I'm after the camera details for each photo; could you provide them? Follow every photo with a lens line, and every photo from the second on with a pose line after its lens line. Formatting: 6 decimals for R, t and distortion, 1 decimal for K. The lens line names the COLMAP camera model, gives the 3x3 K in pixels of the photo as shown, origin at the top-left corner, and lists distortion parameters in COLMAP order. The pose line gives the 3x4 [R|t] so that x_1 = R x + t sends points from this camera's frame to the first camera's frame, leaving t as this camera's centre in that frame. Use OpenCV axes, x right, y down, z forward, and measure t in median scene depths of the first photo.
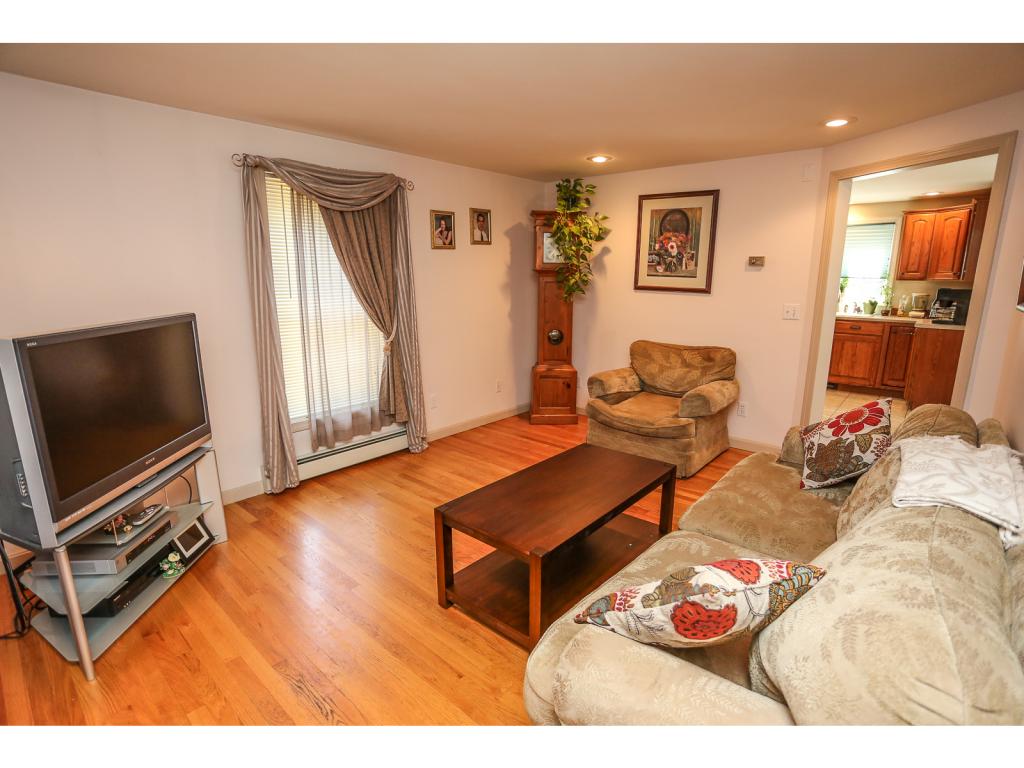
lens RADIAL K [[513.6, 0, 513.2], [0, 513.6, 388.0], [0, 0, 1]] dist [-0.074475, 0.034154]
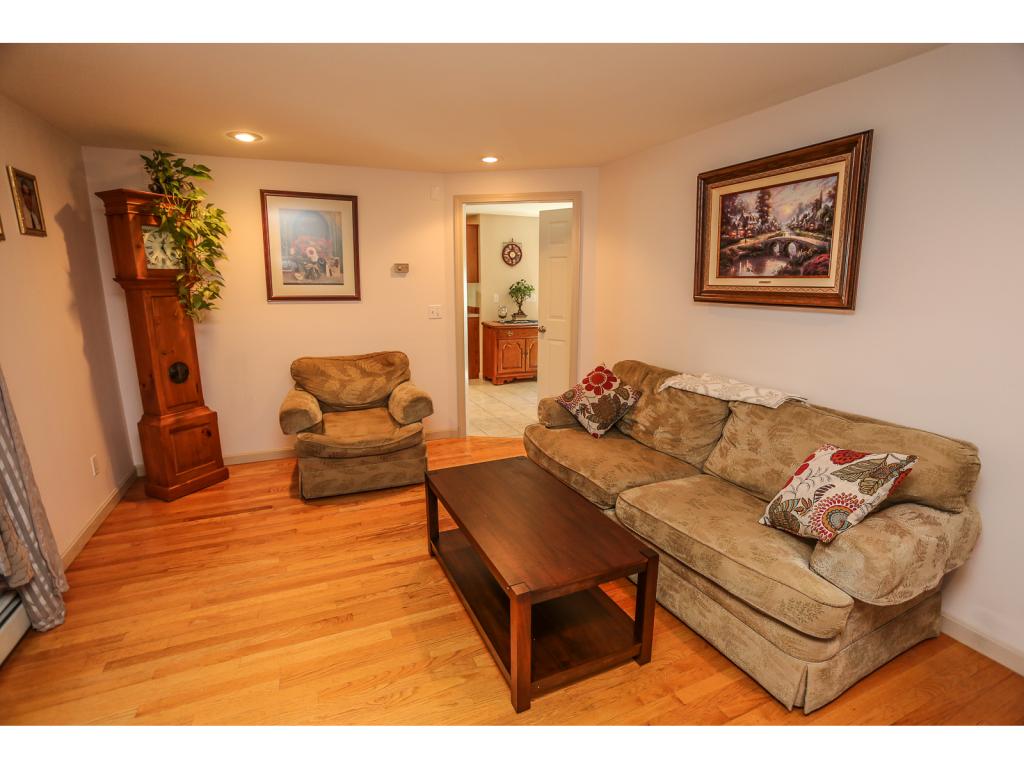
lens RADIAL K [[497.4, 0, 512.9], [0, 497.4, 386.8], [0, 0, 1]] dist [-0.069848, 0.031843]
pose [[0.419604, -0.193697, 0.886800, -0.384471], [0.200829, 0.972566, 0.117404, -0.077105], [-0.885212, 0.128832, 0.446992, 0.334828]]
